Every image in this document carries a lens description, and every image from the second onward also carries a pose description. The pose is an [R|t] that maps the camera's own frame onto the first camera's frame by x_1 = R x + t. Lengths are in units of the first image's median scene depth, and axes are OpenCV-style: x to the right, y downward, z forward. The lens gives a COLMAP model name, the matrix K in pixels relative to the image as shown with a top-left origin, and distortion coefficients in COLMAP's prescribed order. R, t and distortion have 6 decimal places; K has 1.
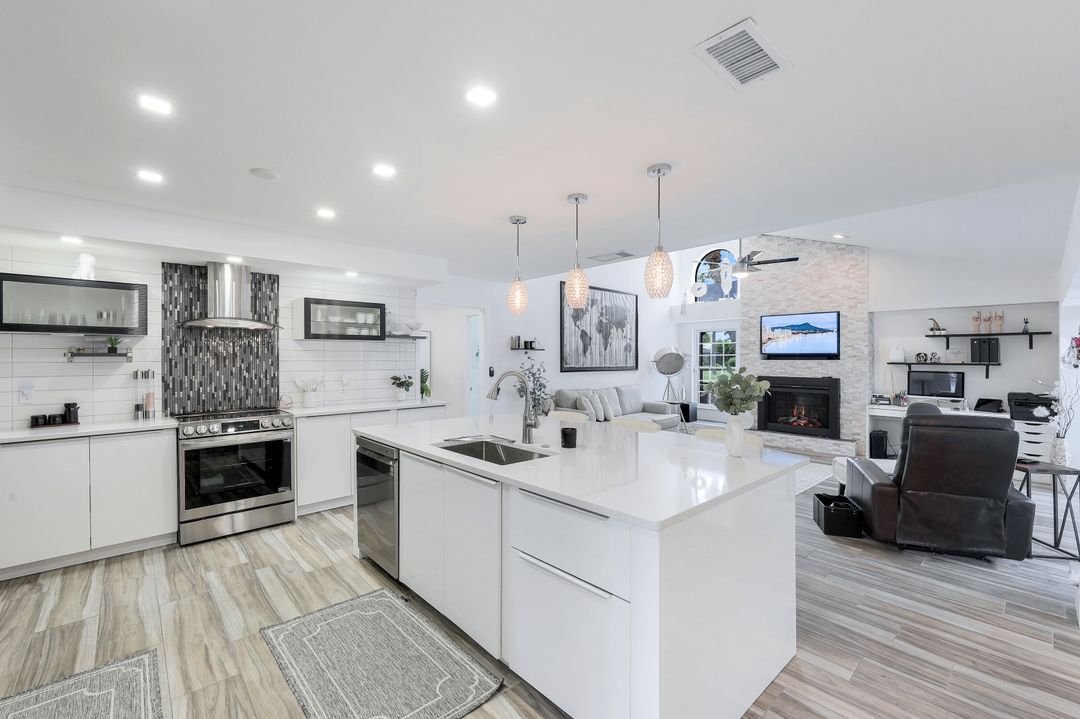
lens RADIAL K [[451.6, 0, 540.0], [0, 451.6, 359.5], [0, 0, 1]] dist [0.000727, 0.000663]
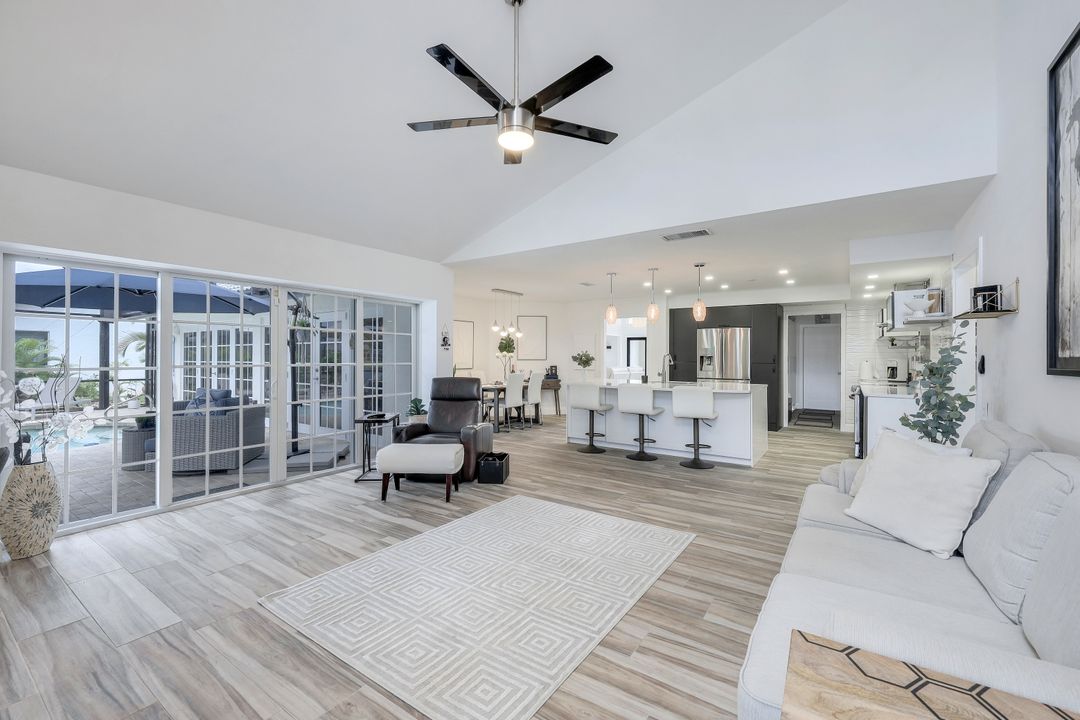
lens RADIAL K [[451.5, 0, 540.9], [0, 451.5, 352.6], [0, 0, 1]] dist [-0.001068, -0.000130]
pose [[-0.974094, -0.007877, -0.226007, 0.481857], [-0.006031, 0.999943, -0.008856, 0.020869], [0.226064, -0.007263, -0.974085, 1.330763]]
